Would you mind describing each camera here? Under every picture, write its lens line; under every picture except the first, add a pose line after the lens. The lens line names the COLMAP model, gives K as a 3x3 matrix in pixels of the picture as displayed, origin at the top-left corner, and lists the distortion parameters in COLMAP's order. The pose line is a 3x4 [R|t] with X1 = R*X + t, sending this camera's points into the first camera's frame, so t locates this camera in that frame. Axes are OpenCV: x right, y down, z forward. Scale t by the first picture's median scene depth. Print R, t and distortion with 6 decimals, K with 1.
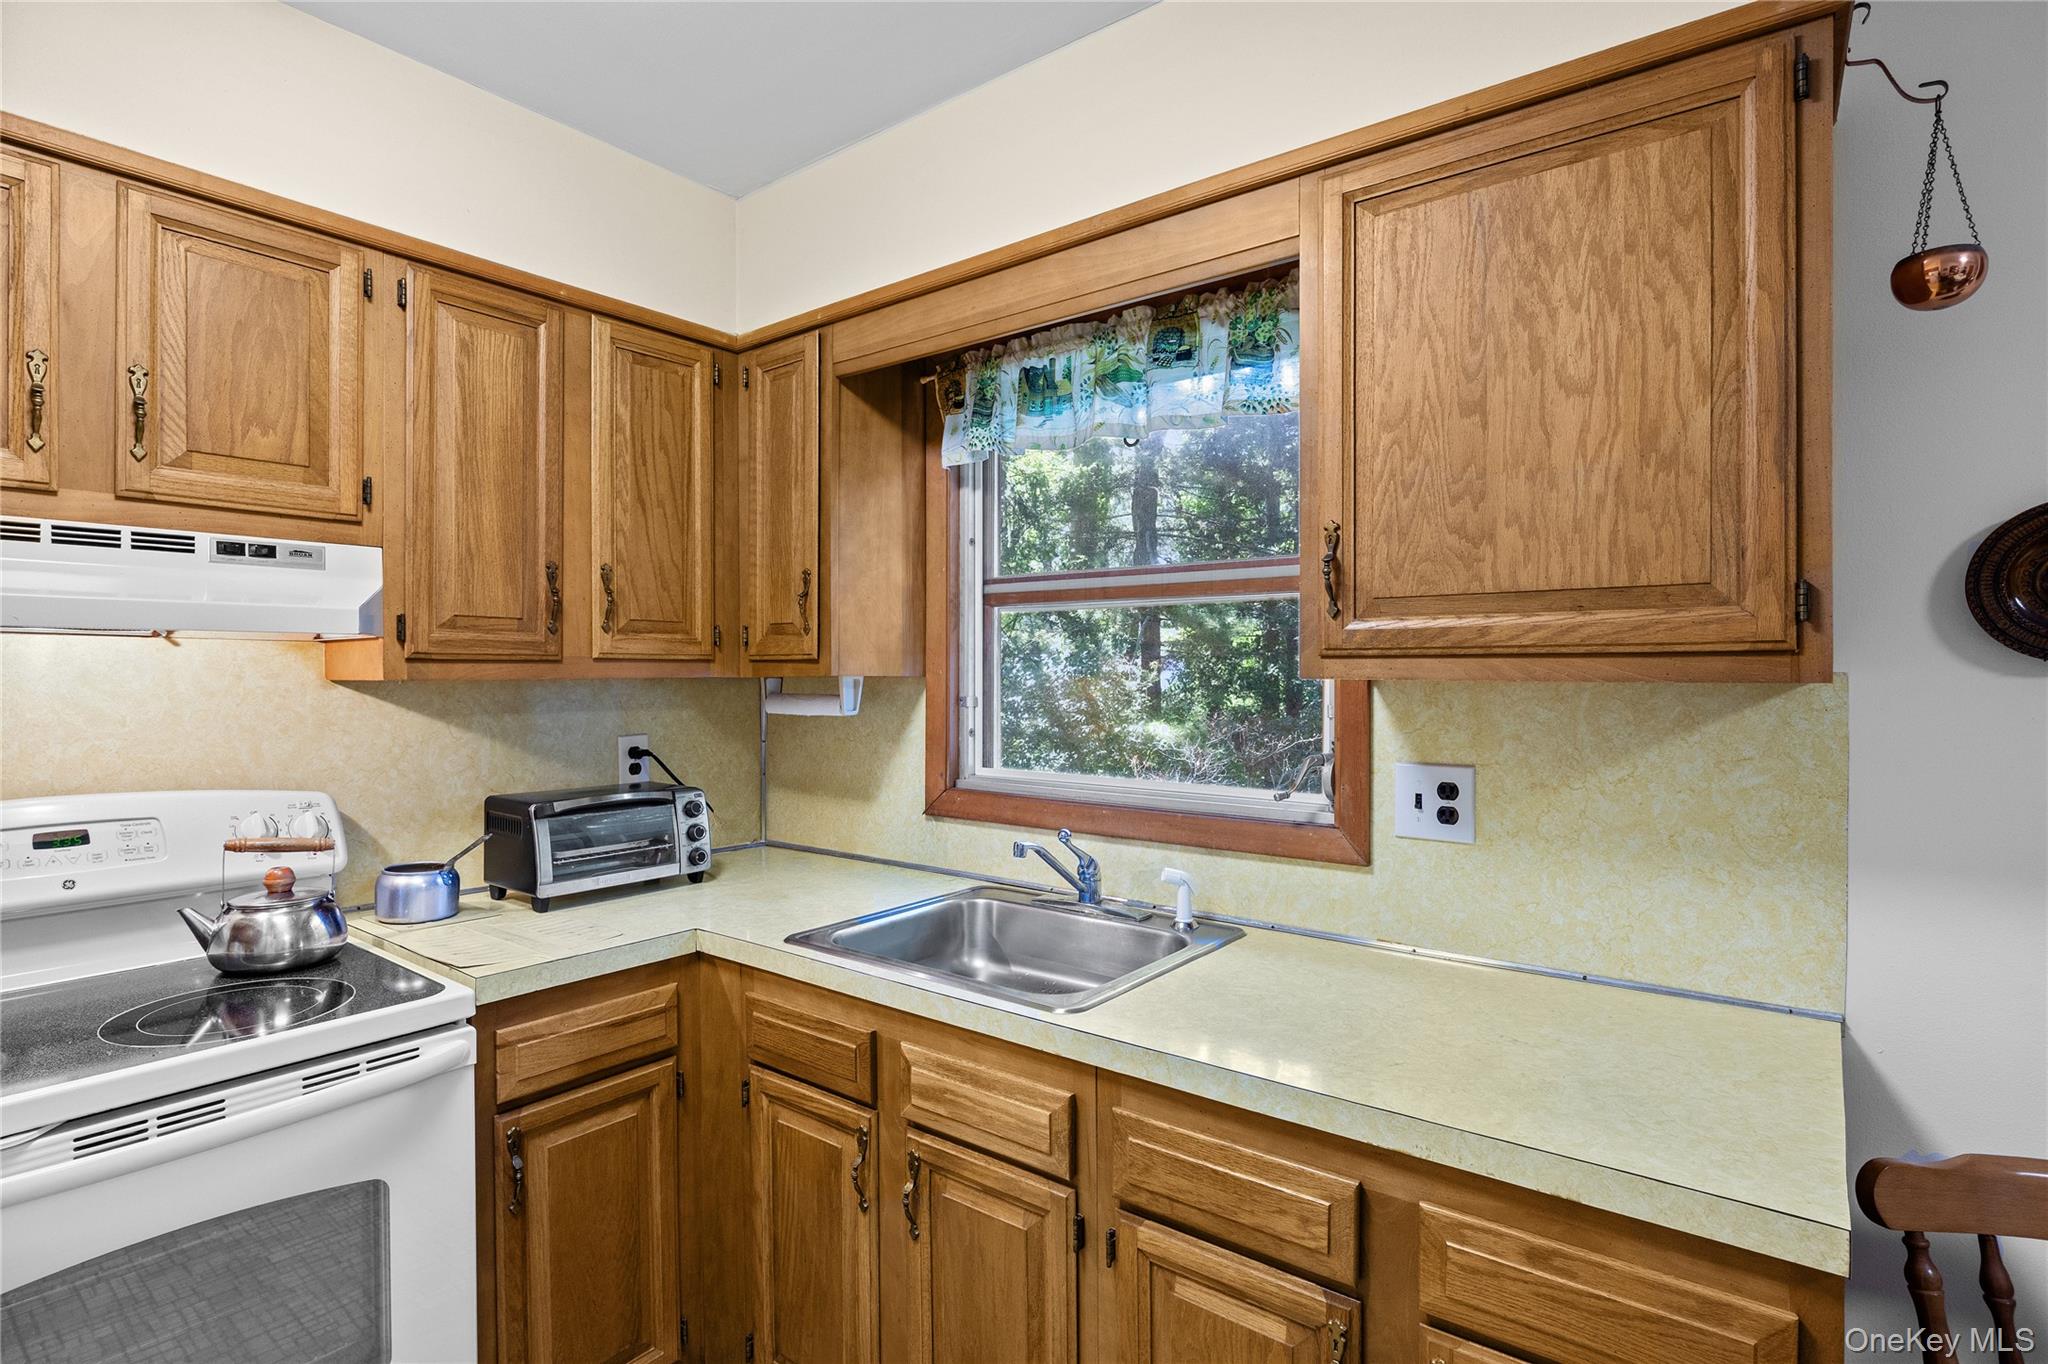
lens RADIAL K [[998.9, 0, 1028.9], [0, 998.9, 676.1], [0, 0, 1]] dist [-0.011607, 0.000615]
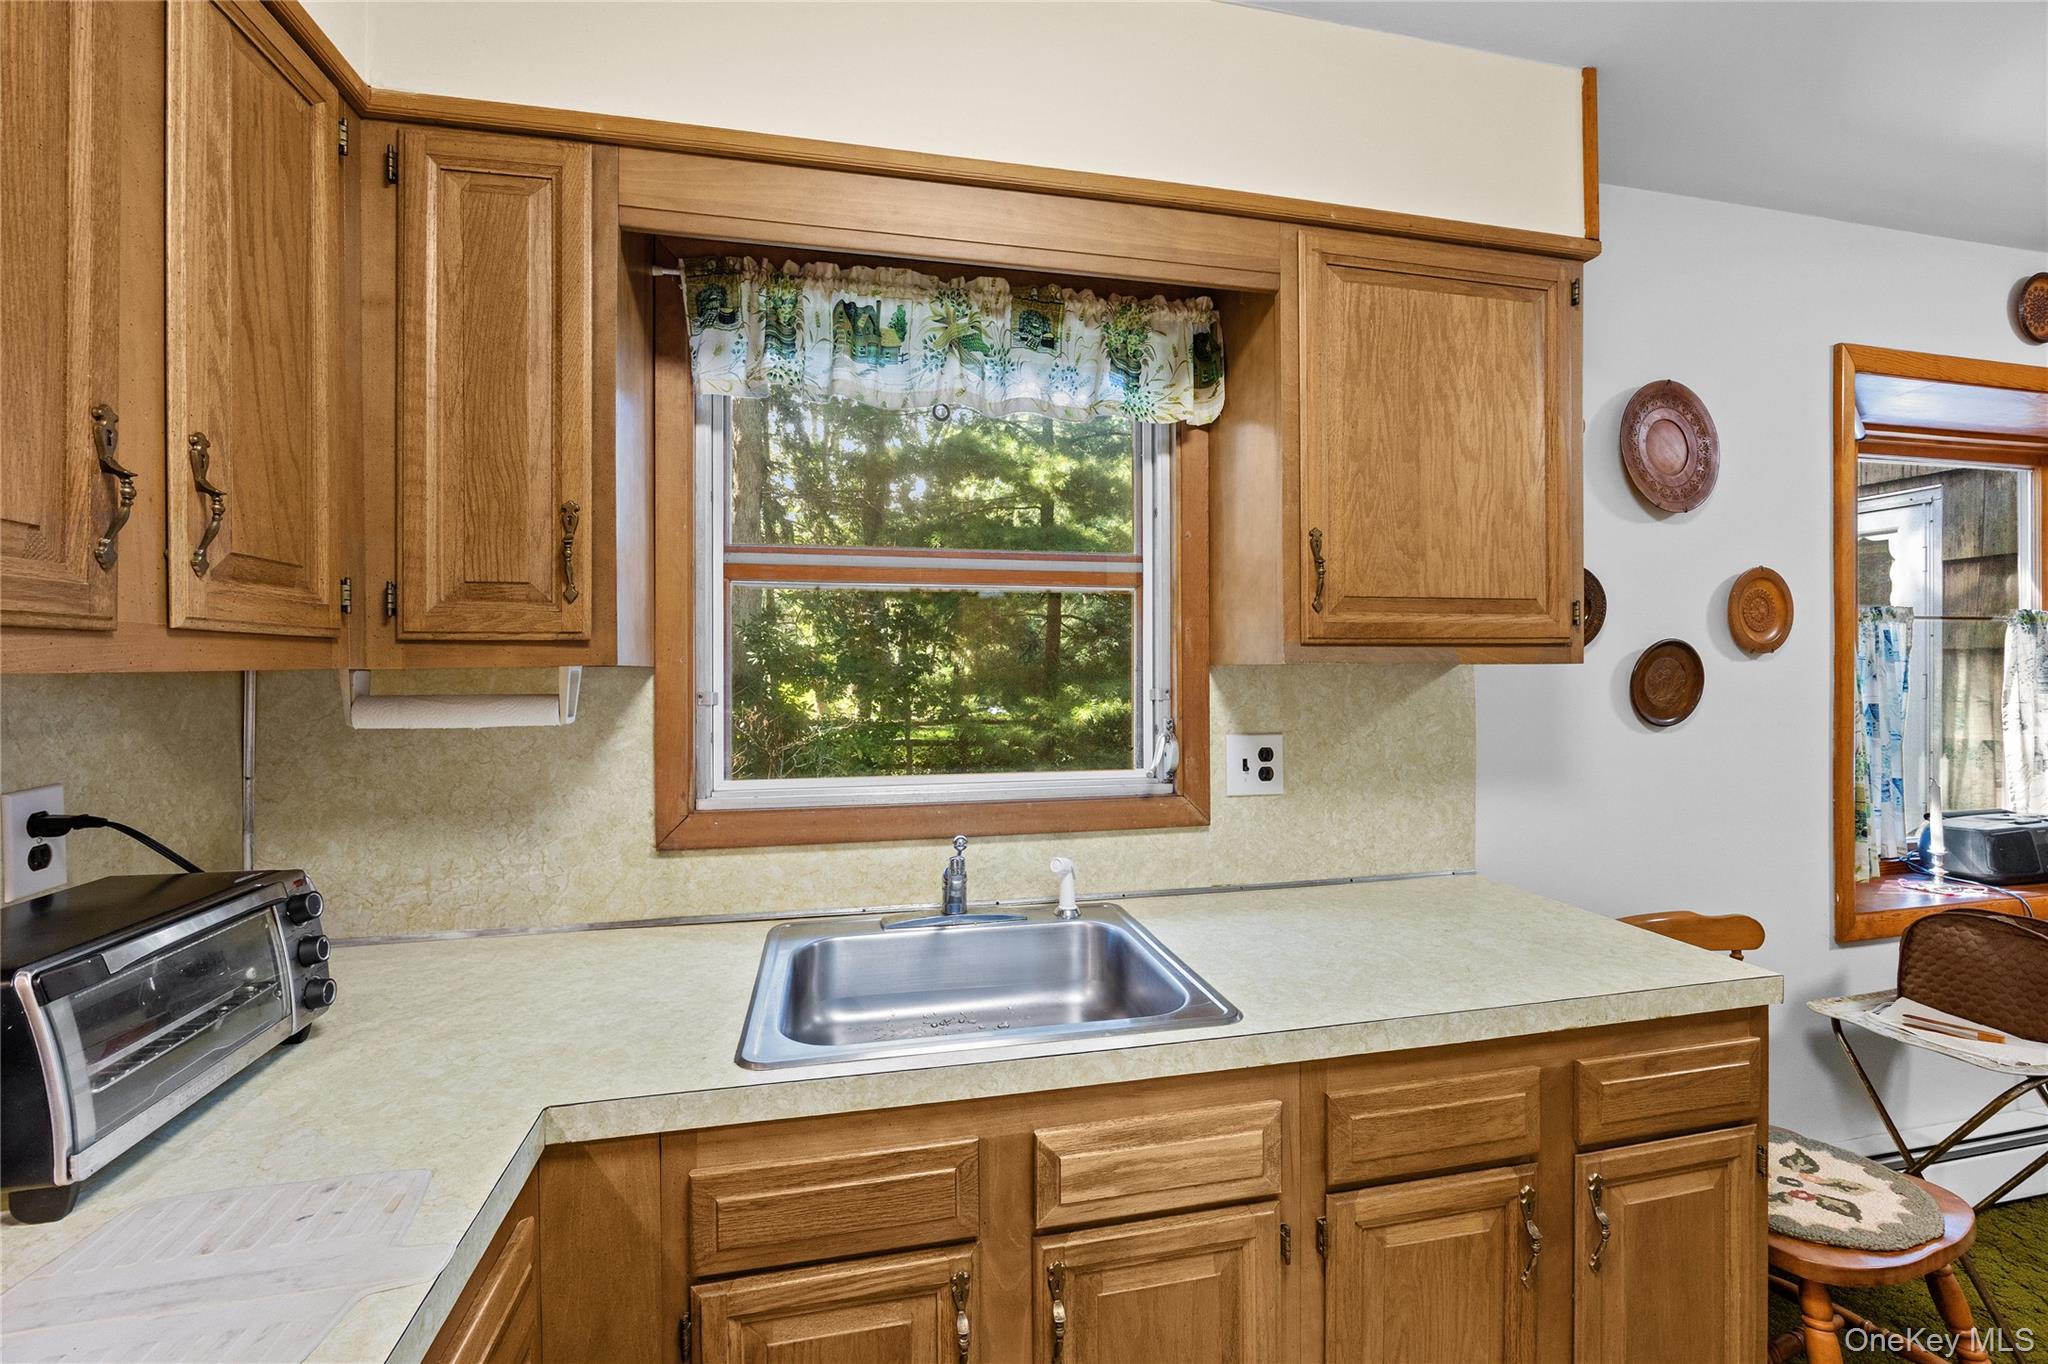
lens RADIAL K [[862.9, 0, 1035.8], [0, 862.9, 665.3], [0, 0, 1]] dist [-0.010937, 0.000326]
pose [[0.642725, -0.002359, 0.766094, -0.561907], [0.007499, 0.999967, -0.003213, 0.004735], [-0.766061, 0.007810, 0.642721, 0.498089]]
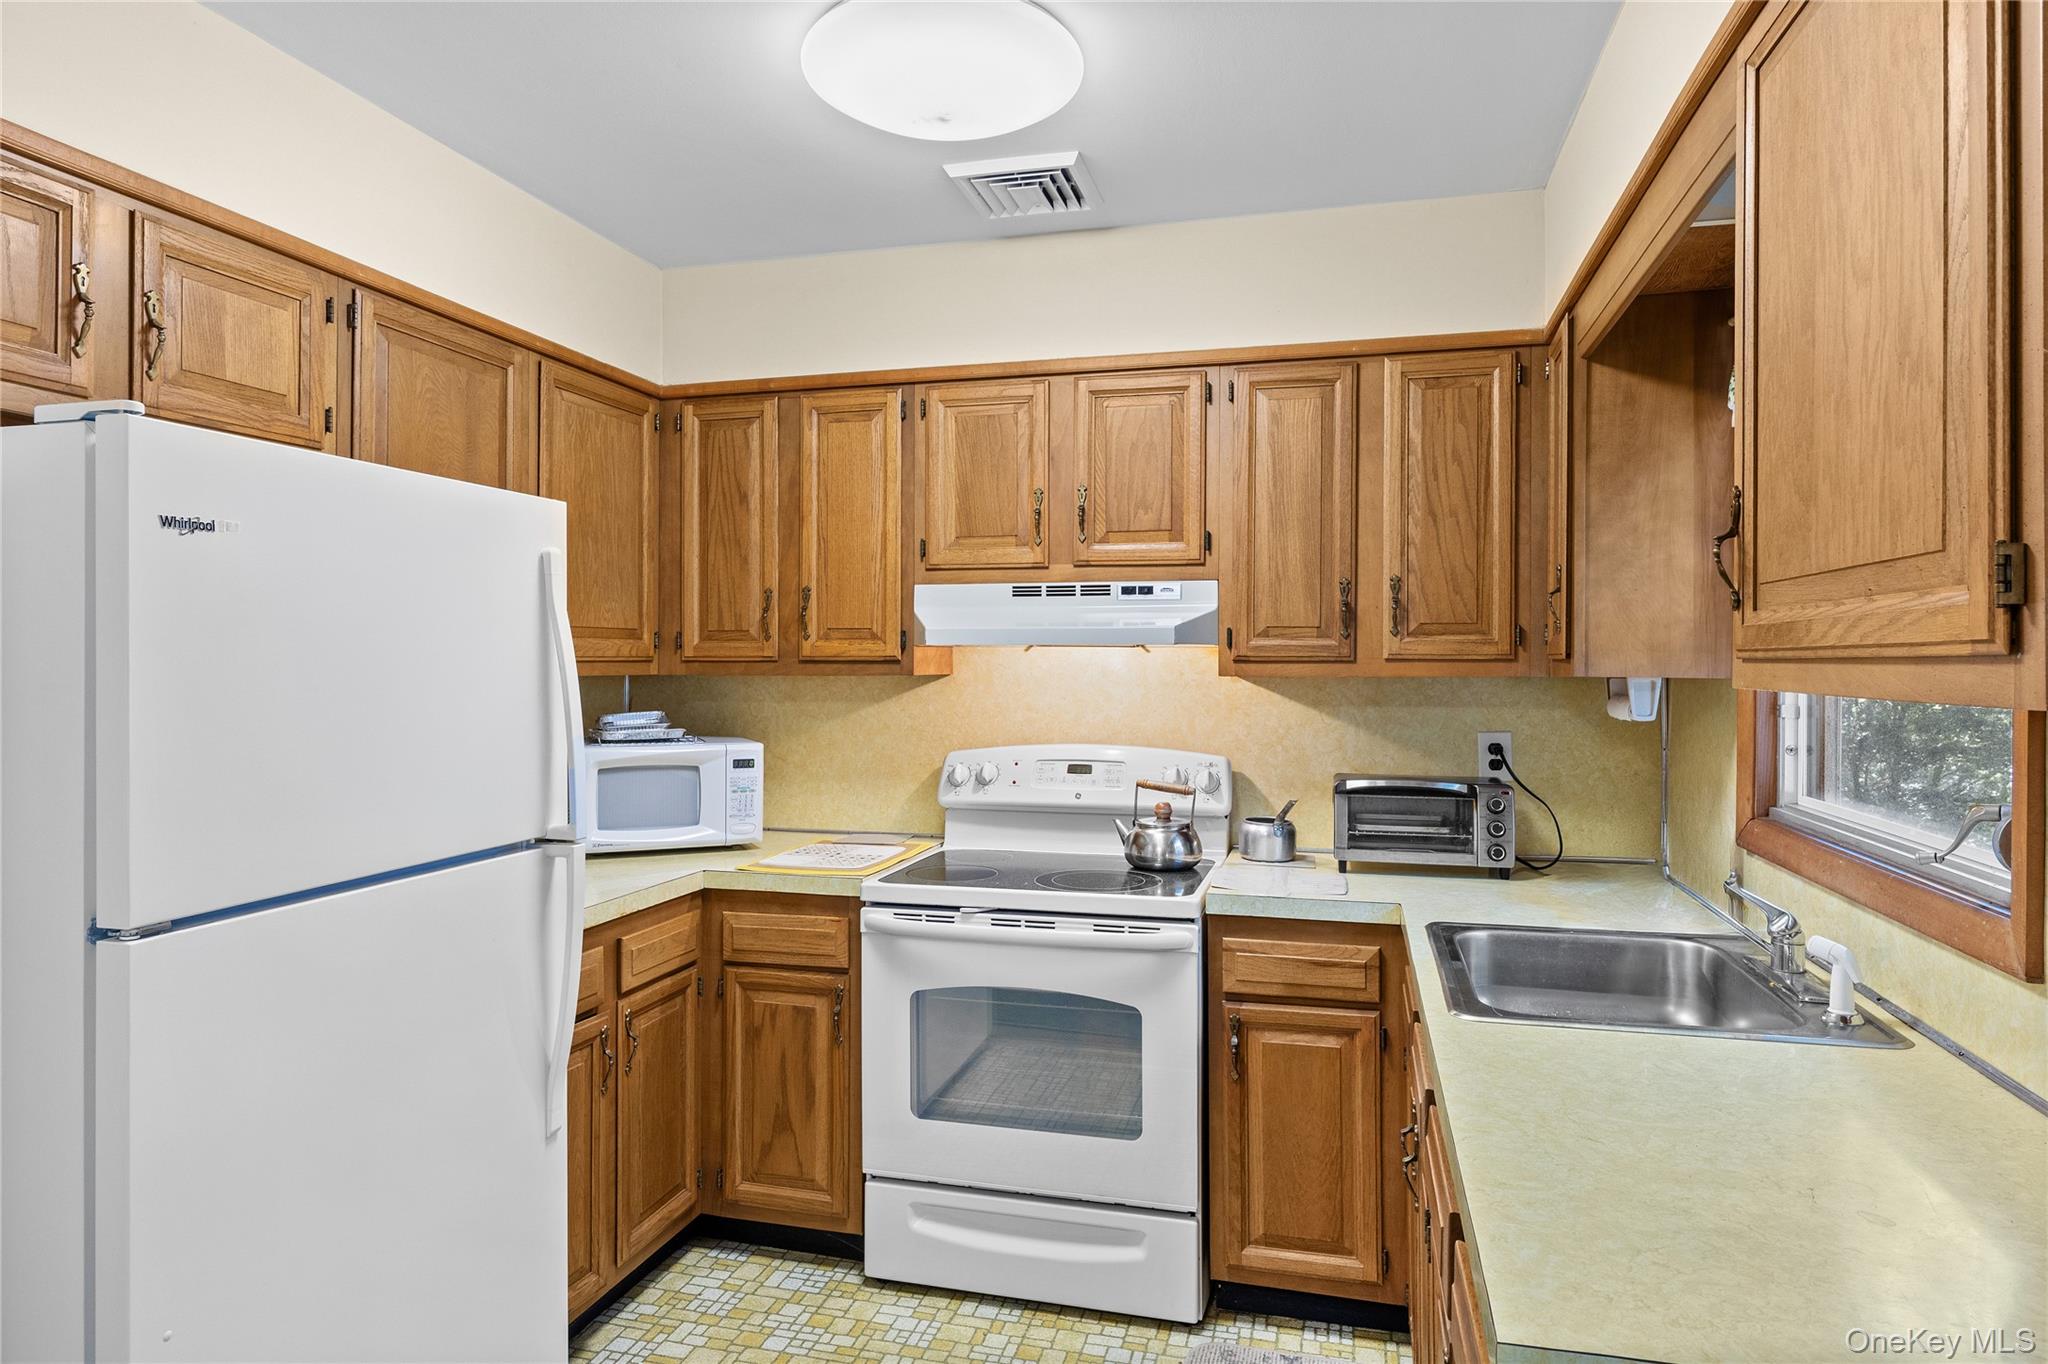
lens RADIAL K [[1208.8, 0, 1063.5], [0, 1208.8, 665.7], [0, 0, 1]] dist [-0.001158, -0.000699]
pose [[0.413848, 0.002921, -0.910341, 0.779047], [-0.006885, 0.999976, 0.000079, -0.008896], [0.910320, 0.006235, 0.413858, 0.108920]]
